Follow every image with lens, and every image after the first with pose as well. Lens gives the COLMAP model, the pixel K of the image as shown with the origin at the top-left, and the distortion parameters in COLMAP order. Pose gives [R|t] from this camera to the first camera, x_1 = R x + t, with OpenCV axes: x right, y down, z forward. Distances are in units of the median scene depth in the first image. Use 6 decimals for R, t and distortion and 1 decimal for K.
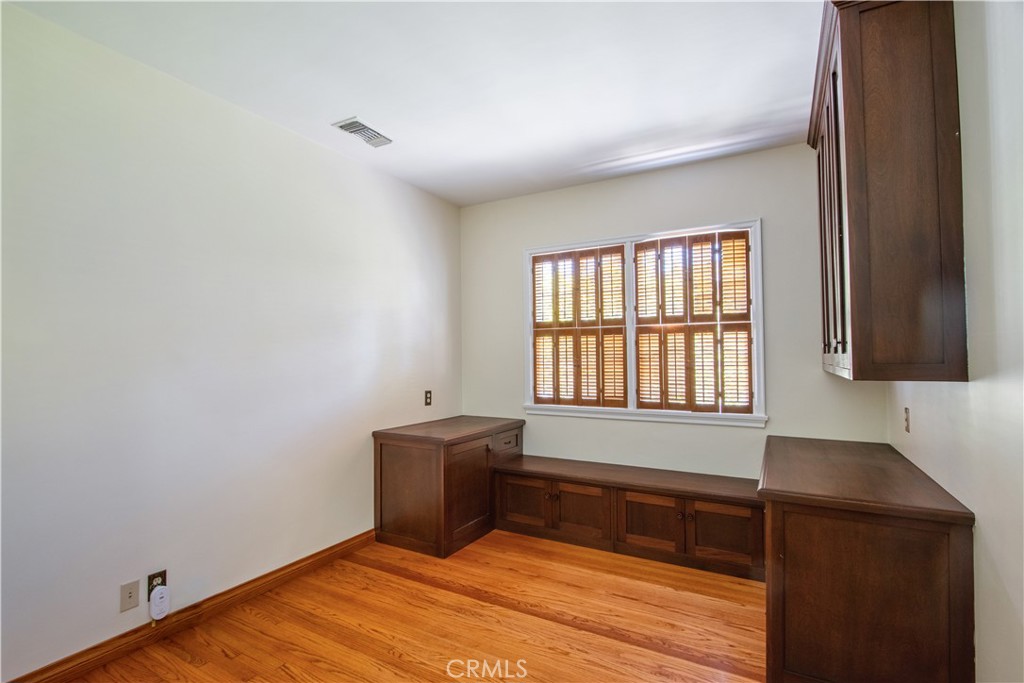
lens RADIAL K [[486.3, 0, 508.2], [0, 486.3, 344.7], [0, 0, 1]] dist [-0.008938, -0.000316]
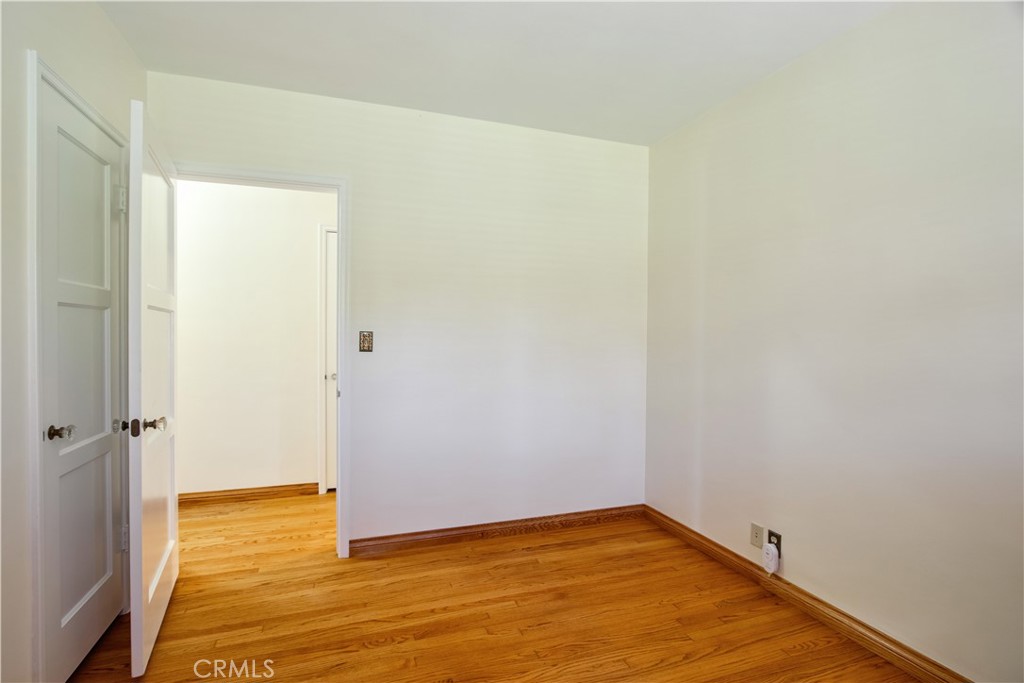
lens RADIAL K [[486.3, 0, 508.2], [0, 486.3, 344.7], [0, 0, 1]] dist [-0.008938, -0.000316]
pose [[-0.661891, 0.013634, -0.749476, 0.528316], [0.015246, 0.999873, 0.004725, 0.029529], [0.749445, -0.008299, -0.662014, 1.345525]]
